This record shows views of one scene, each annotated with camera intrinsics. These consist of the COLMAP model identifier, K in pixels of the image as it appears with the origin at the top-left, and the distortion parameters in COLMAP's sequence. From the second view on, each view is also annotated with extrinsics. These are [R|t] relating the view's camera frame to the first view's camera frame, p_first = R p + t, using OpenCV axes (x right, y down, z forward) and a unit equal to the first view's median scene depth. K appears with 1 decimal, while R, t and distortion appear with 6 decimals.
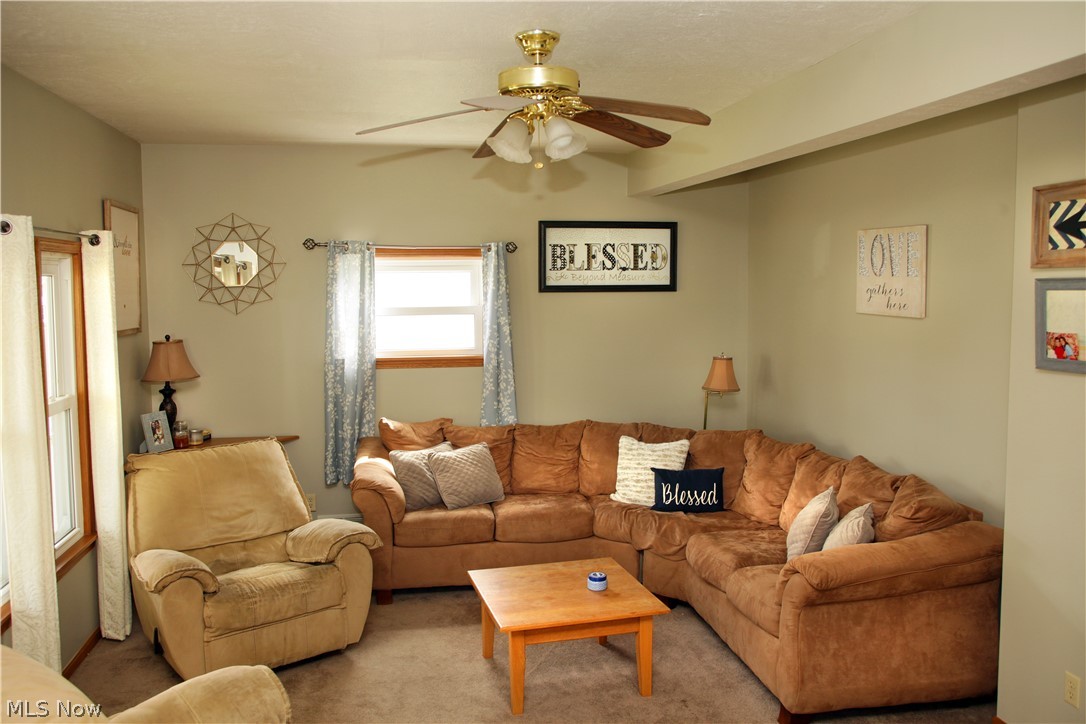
lens RADIAL K [[870.8, 0, 550.5], [0, 870.8, 347.2], [0, 0, 1]] dist [-0.071759, 0.006404]
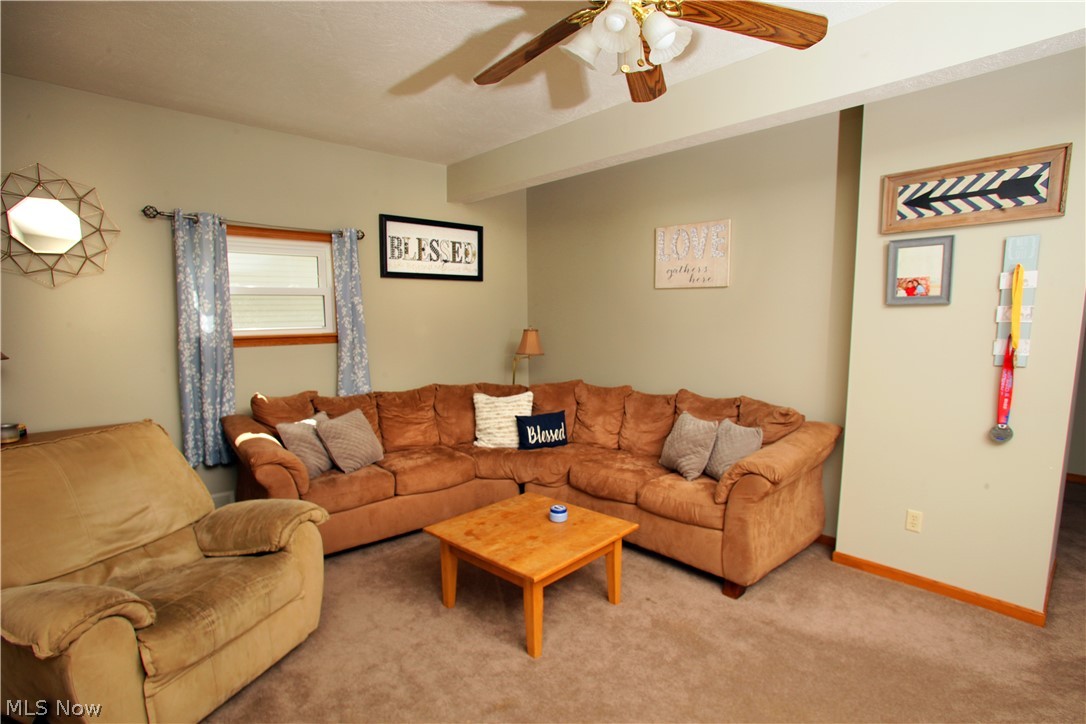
lens RADIAL K [[535.8, 0, 537.6], [0, 535.8, 380.5], [0, 0, 1]] dist [-0.080274, 0.040307]
pose [[0.858038, -0.062379, 0.509784, -0.230003], [0.039475, 0.997670, 0.055636, 0.047872], [-0.512067, -0.027614, 0.858502, 0.330628]]
